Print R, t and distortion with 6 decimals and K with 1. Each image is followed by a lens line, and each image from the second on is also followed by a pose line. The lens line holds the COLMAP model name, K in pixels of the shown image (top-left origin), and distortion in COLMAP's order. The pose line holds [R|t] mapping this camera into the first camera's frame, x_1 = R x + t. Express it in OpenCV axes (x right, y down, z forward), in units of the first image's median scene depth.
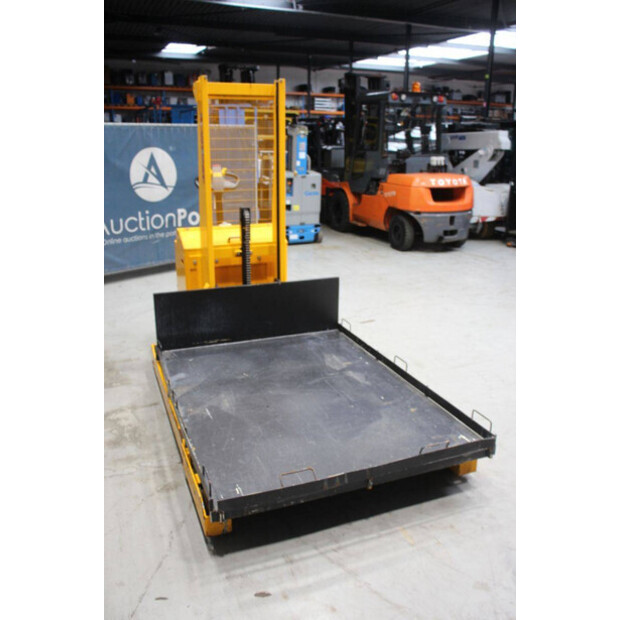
lens RADIAL K [[559.5, 0, 311.4], [0, 559.5, 307.4], [0, 0, 1]] dist [-0.119883, 0.081033]
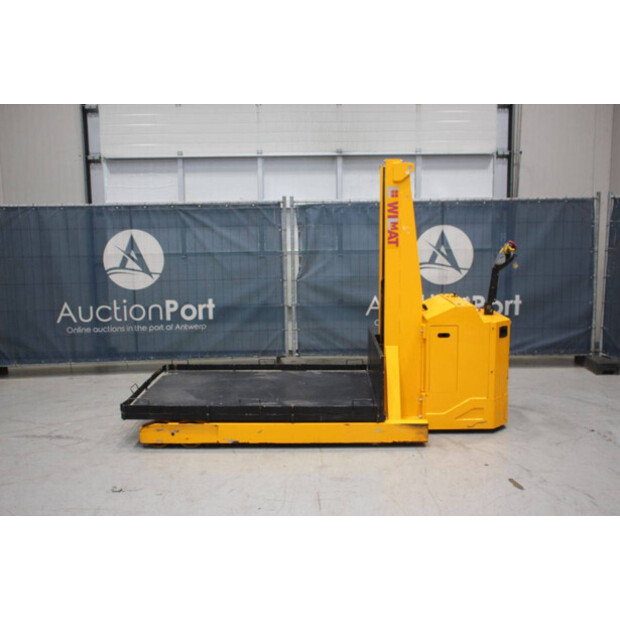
lens RADIAL K [[650.9, 0, 301.5], [0, 650.9, 313.2], [0, 0, 1]] dist [-0.045505, 0.000000]
pose [[-0.400917, 0.120561, -0.908147, 1.261824], [-0.260592, 0.935344, 0.239215, -0.404354], [0.878269, 0.332561, -0.343578, 1.438948]]
